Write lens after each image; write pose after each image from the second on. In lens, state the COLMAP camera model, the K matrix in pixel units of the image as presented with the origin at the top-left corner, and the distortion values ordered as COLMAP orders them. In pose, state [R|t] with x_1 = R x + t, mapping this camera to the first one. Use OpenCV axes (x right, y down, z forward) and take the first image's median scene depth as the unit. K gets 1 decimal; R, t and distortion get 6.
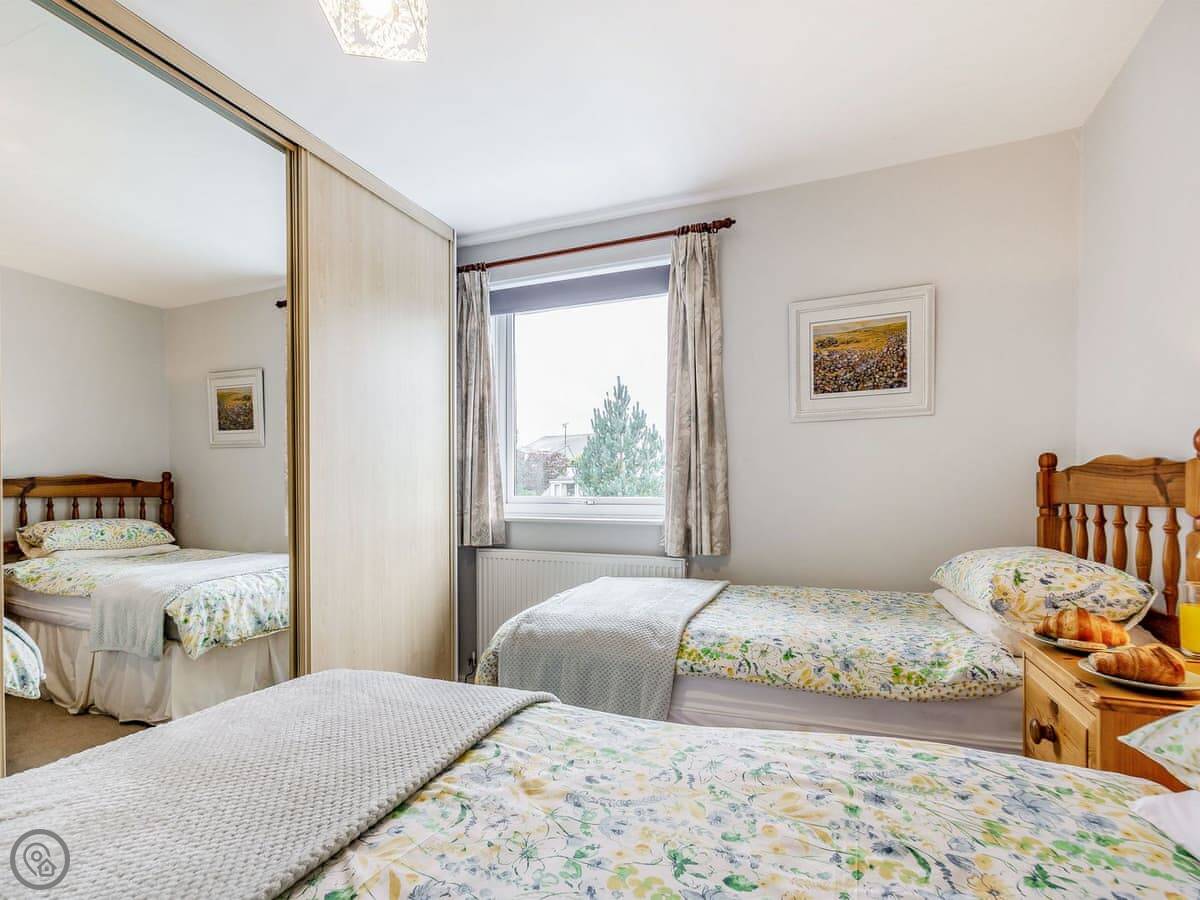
lens RADIAL K [[543.0, 0, 604.5], [0, 543.0, 505.6], [0, 0, 1]] dist [-0.001625, 0.000106]
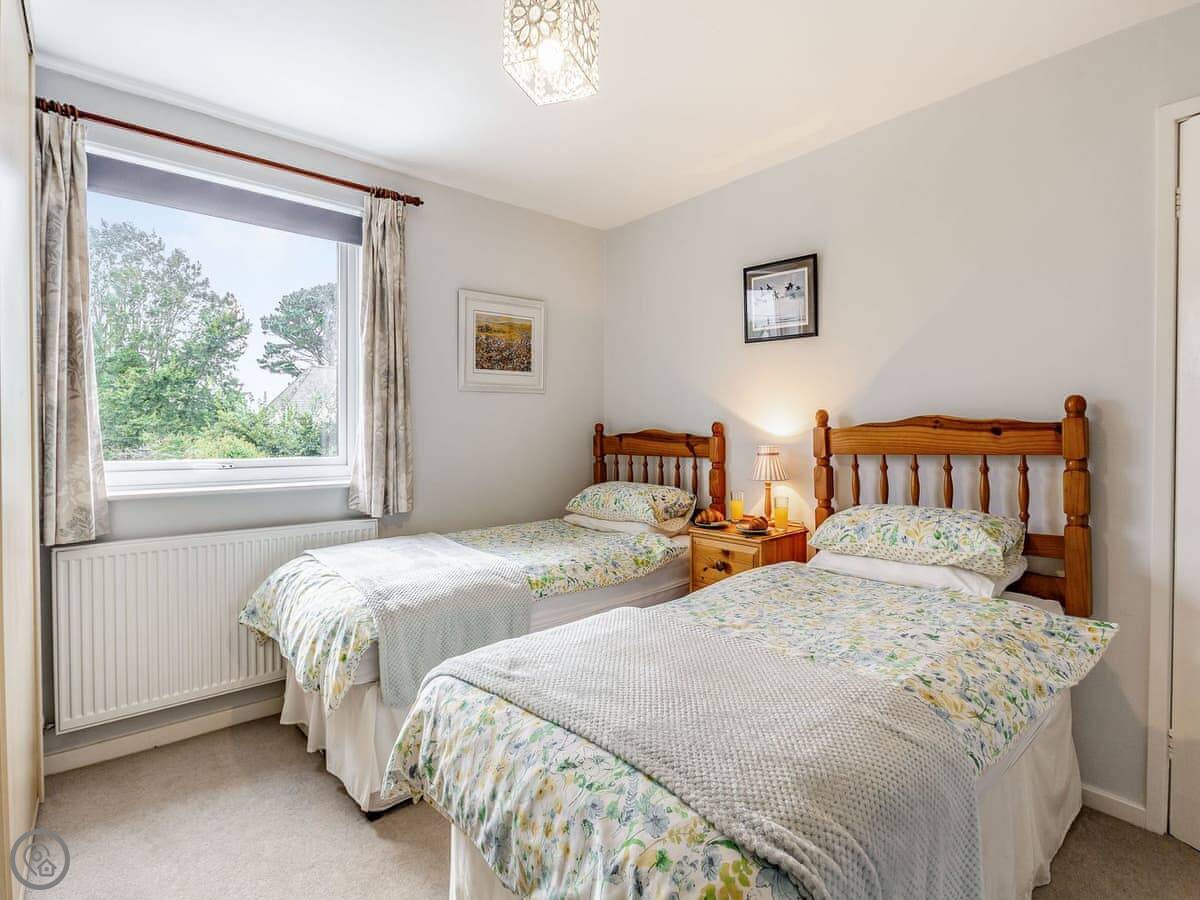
lens RADIAL K [[596.0, 0, 604.8], [0, 596.0, 442.7], [0, 0, 1]] dist [-0.001711, 0.000153]
pose [[0.467247, -0.015781, 0.883986, -0.688946], [0.019259, 0.999785, 0.007669, -0.047145], [-0.883917, 0.013441, 0.467450, 0.132629]]
